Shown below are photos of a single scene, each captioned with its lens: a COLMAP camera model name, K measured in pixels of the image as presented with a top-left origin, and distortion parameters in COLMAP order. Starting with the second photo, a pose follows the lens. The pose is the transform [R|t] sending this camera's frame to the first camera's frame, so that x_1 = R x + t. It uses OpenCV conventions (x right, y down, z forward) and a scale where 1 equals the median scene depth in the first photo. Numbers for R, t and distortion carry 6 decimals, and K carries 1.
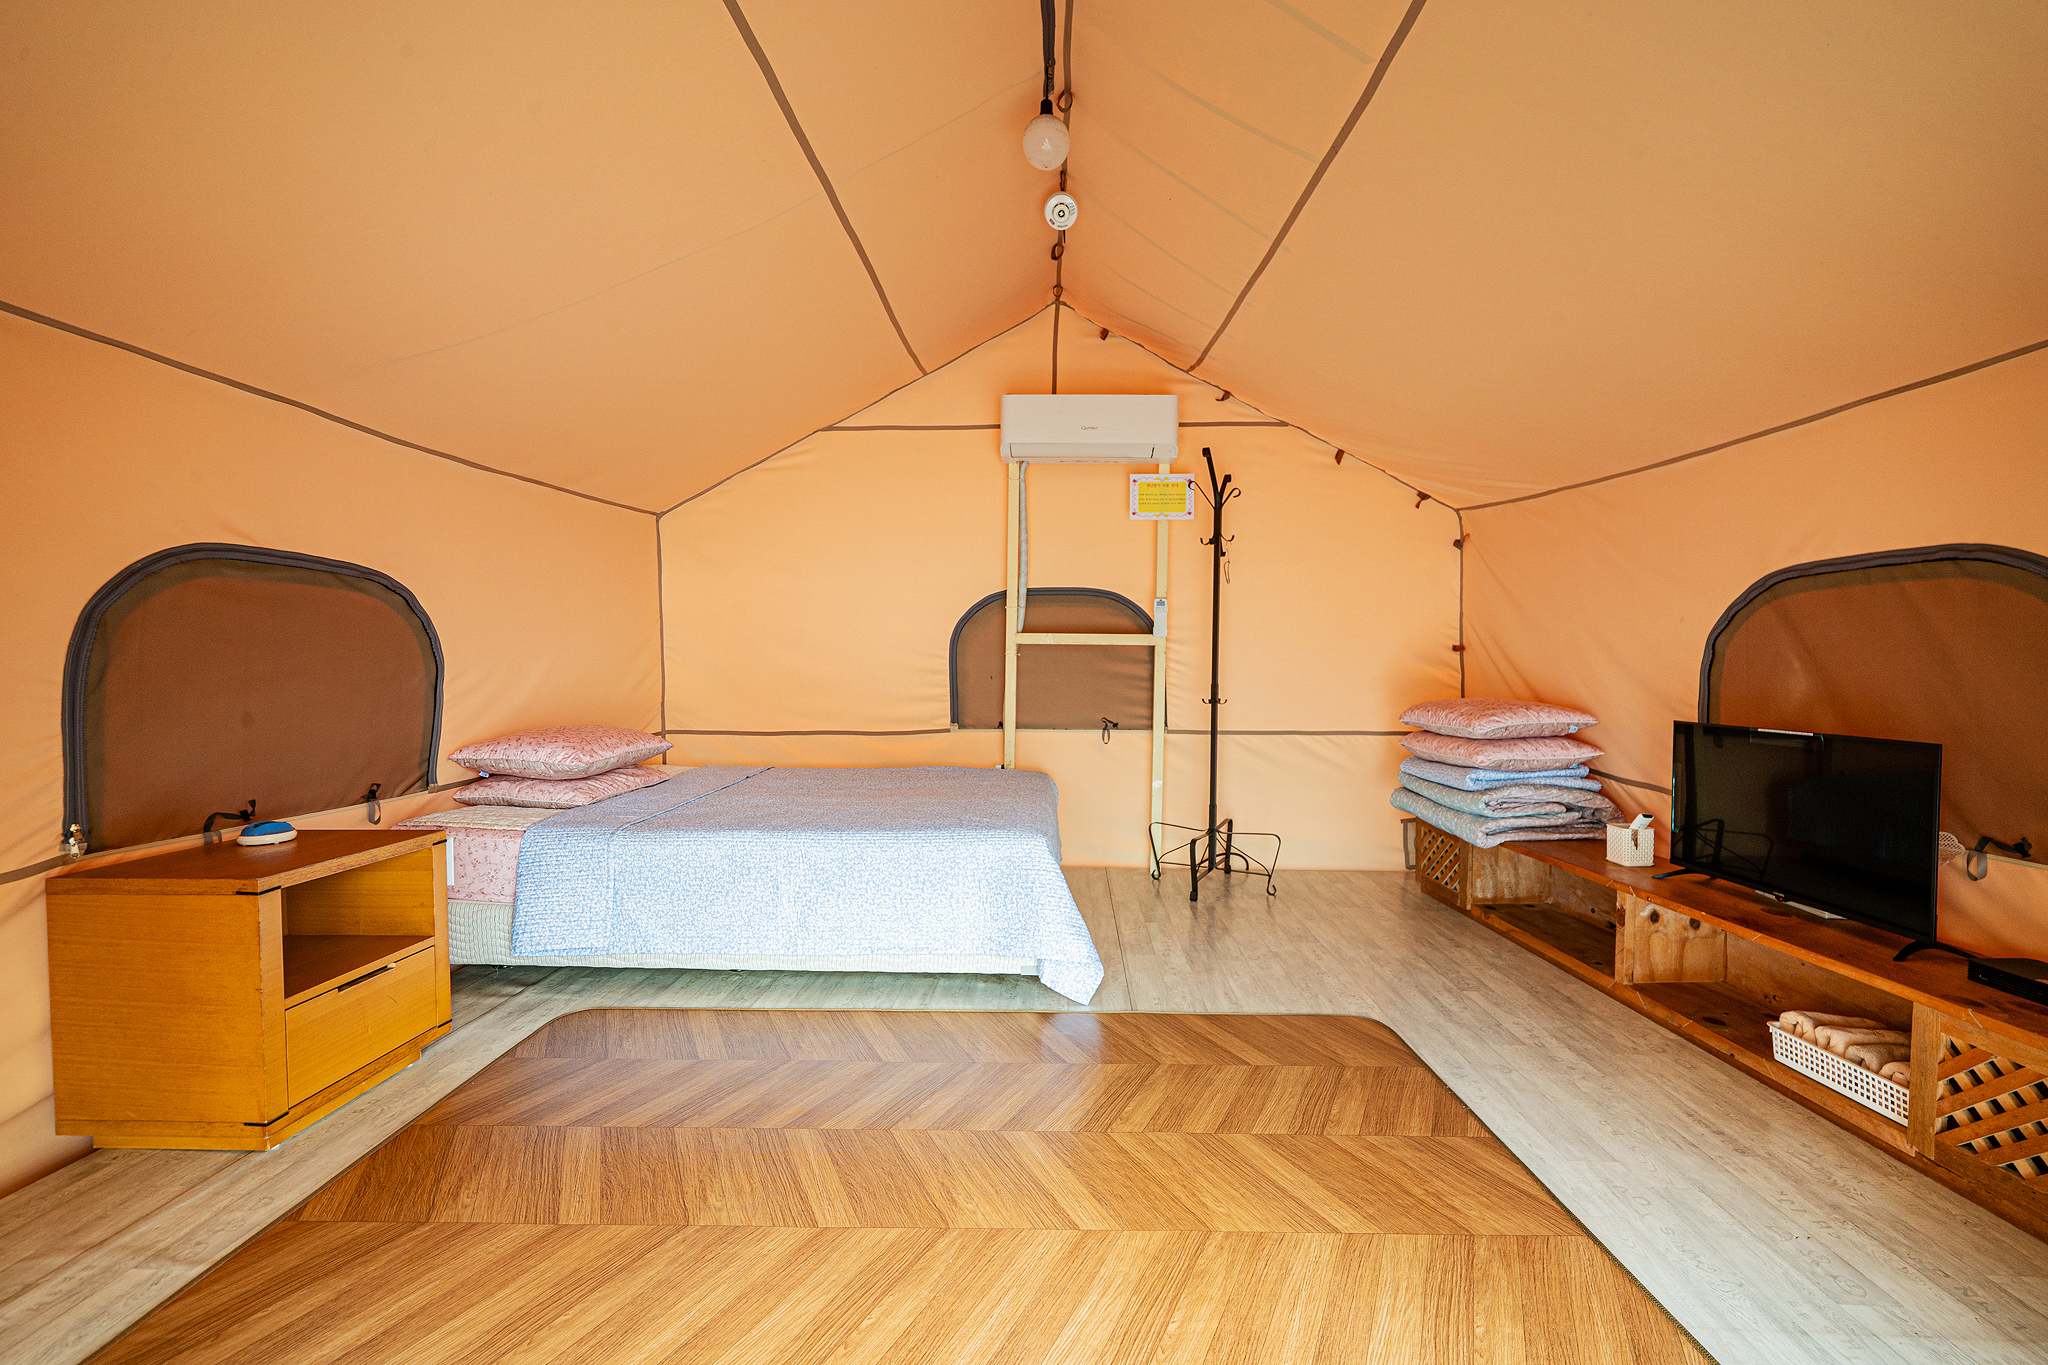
lens RADIAL K [[856.4, 0, 1022.0], [0, 856.4, 688.7], [0, 0, 1]] dist [0.001275, -0.000044]
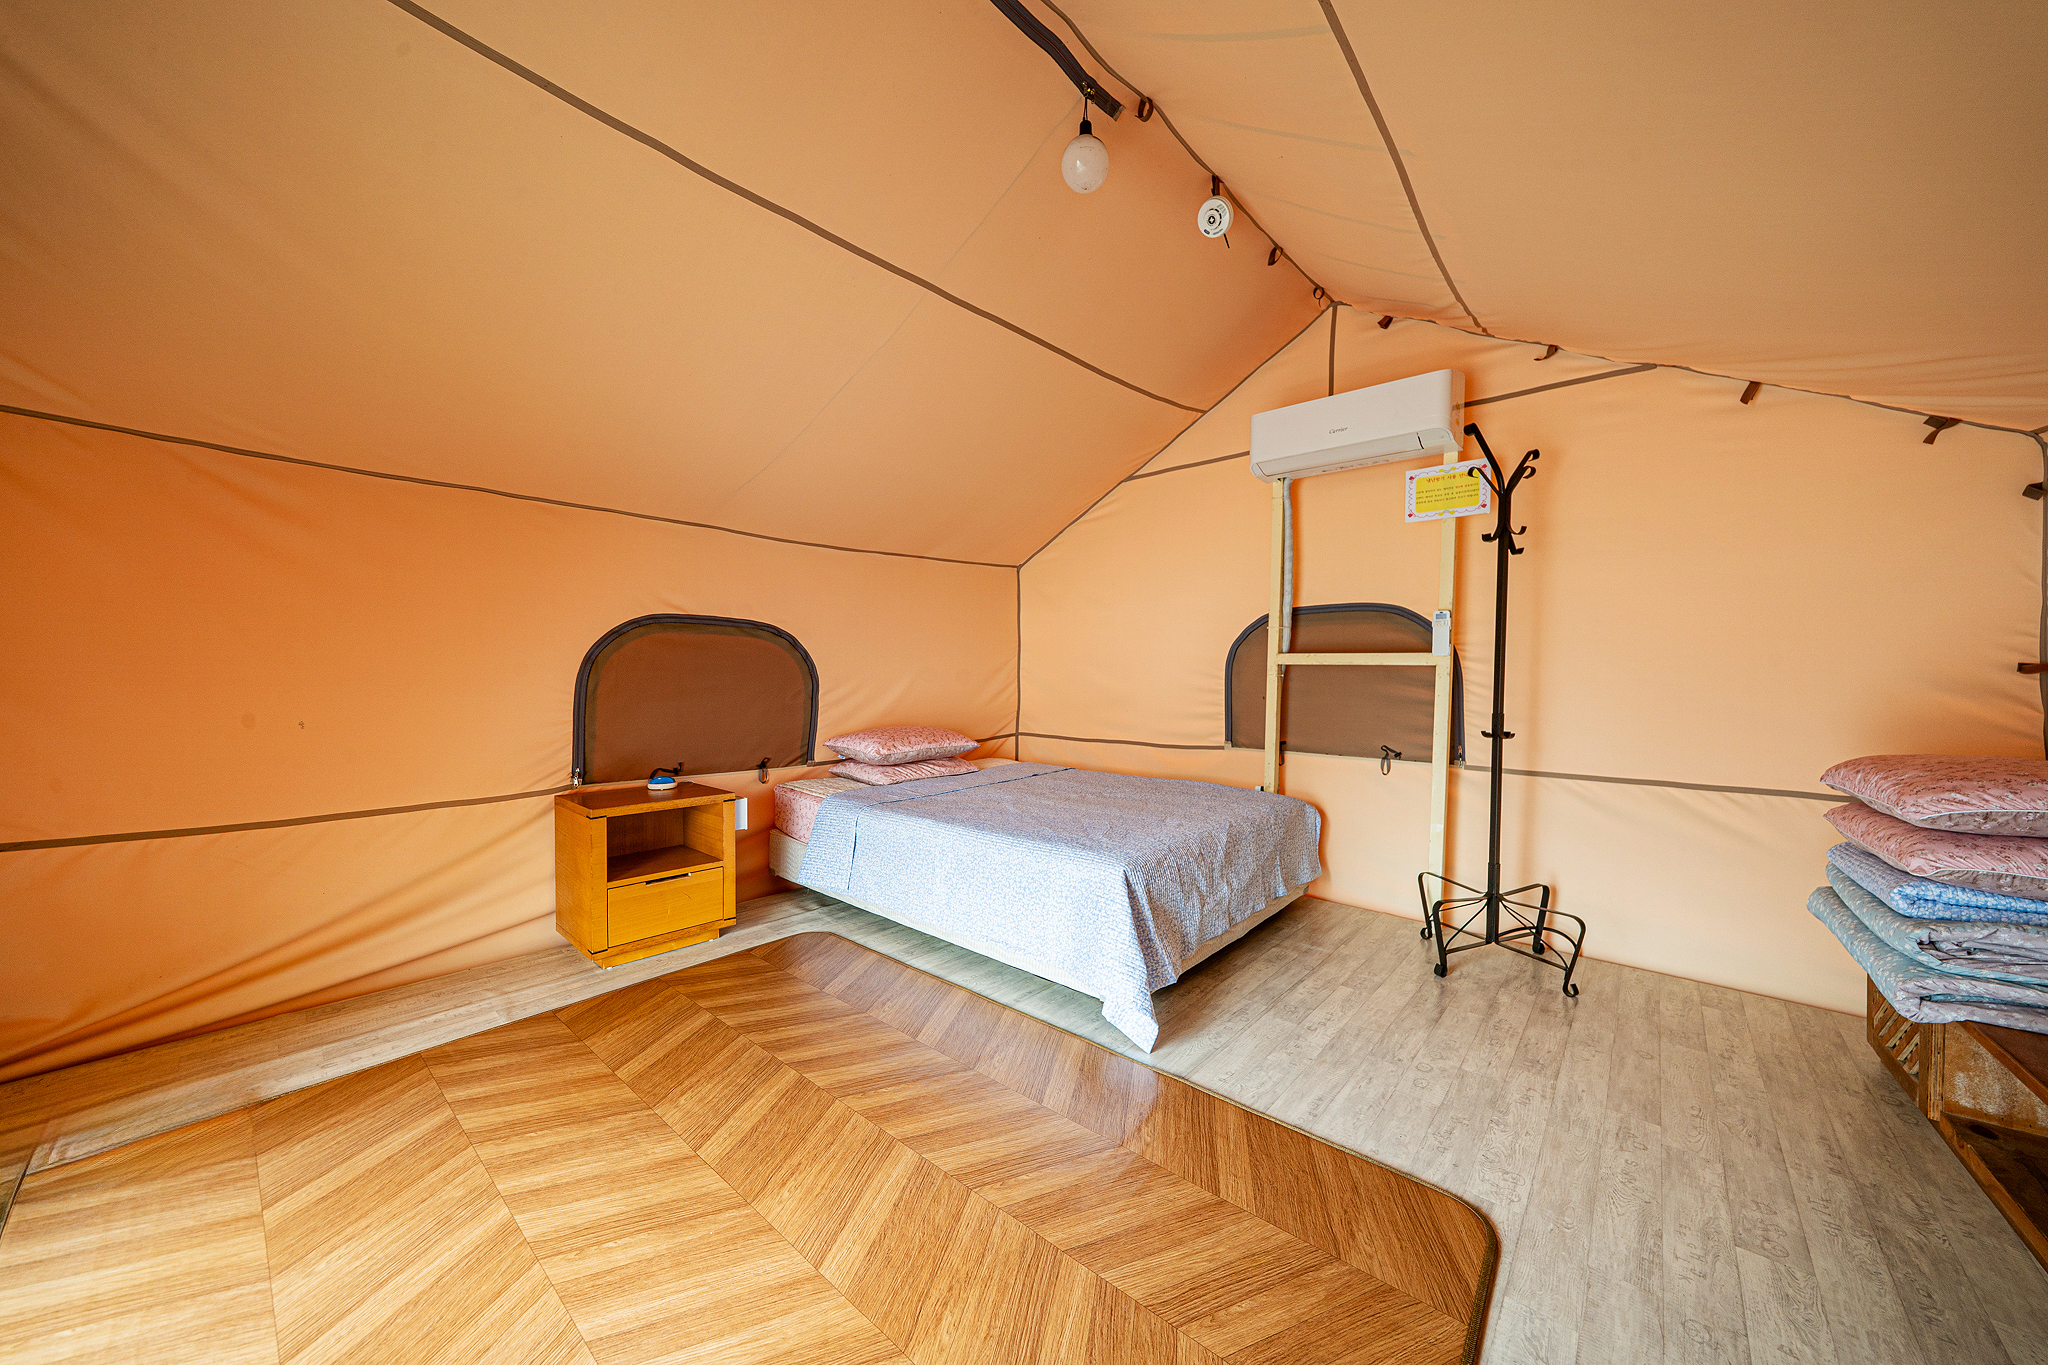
lens RADIAL K [[704.6, 0, 1019.3], [0, 704.6, 686.2], [0, 0, 1]] dist [-0.003026, -0.000401]
pose [[0.769520, 0.013604, -0.638477, 0.378594], [-0.023049, 0.999713, -0.006480, -0.020851], [0.638206, 0.019703, 0.769613, 0.256491]]
